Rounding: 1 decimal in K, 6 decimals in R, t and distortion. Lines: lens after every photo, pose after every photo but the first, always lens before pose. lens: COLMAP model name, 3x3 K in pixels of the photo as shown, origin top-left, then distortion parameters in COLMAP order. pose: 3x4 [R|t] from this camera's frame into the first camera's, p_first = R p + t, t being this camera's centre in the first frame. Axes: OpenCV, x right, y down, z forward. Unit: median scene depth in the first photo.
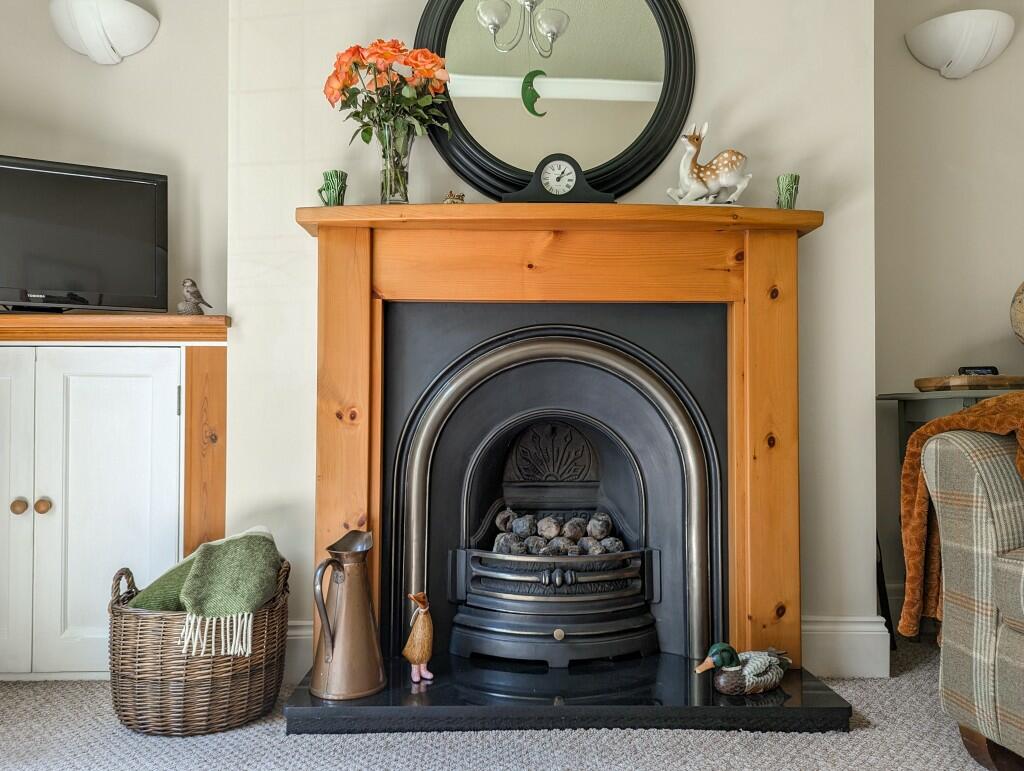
lens RADIAL K [[723.0, 0, 514.5], [0, 723.0, 389.0], [0, 0, 1]] dist [0.046317, -0.036383]
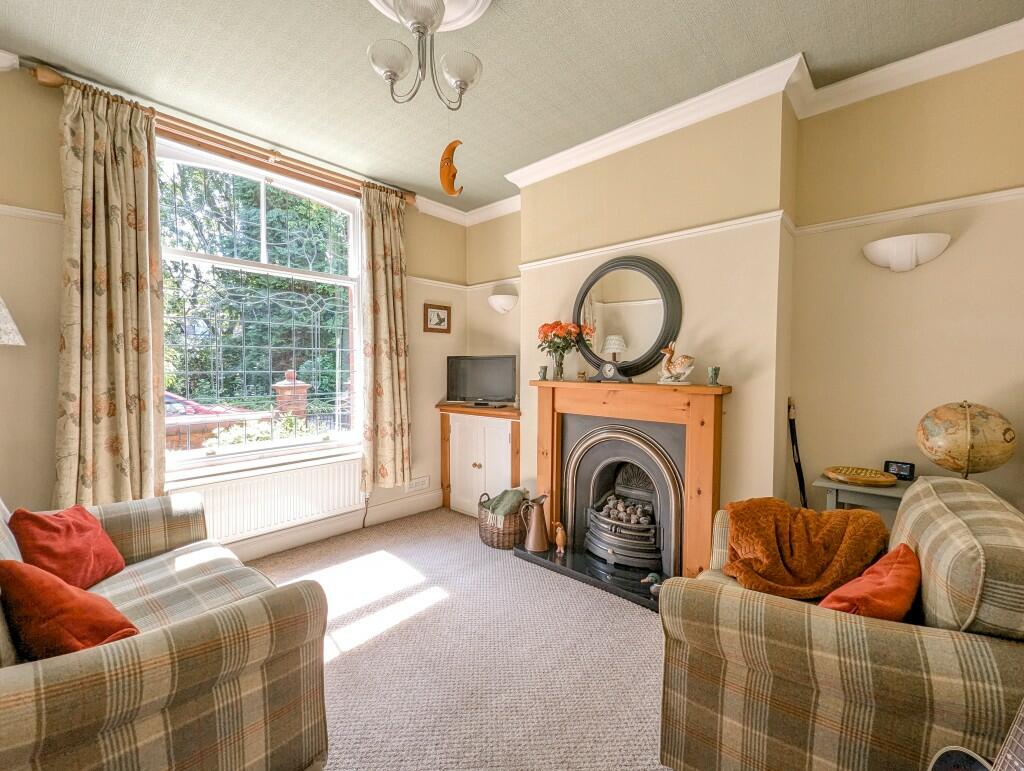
lens RADIAL K [[425.8, 0, 509.4], [0, 425.8, 385.6], [0, 0, 1]] dist [-0.001212, -0.000782]
pose [[0.729014, 0.022595, -0.684126, 0.783325], [0.012778, 0.998832, 0.046605, -0.302312], [0.684380, -0.042718, 0.727873, -0.283982]]
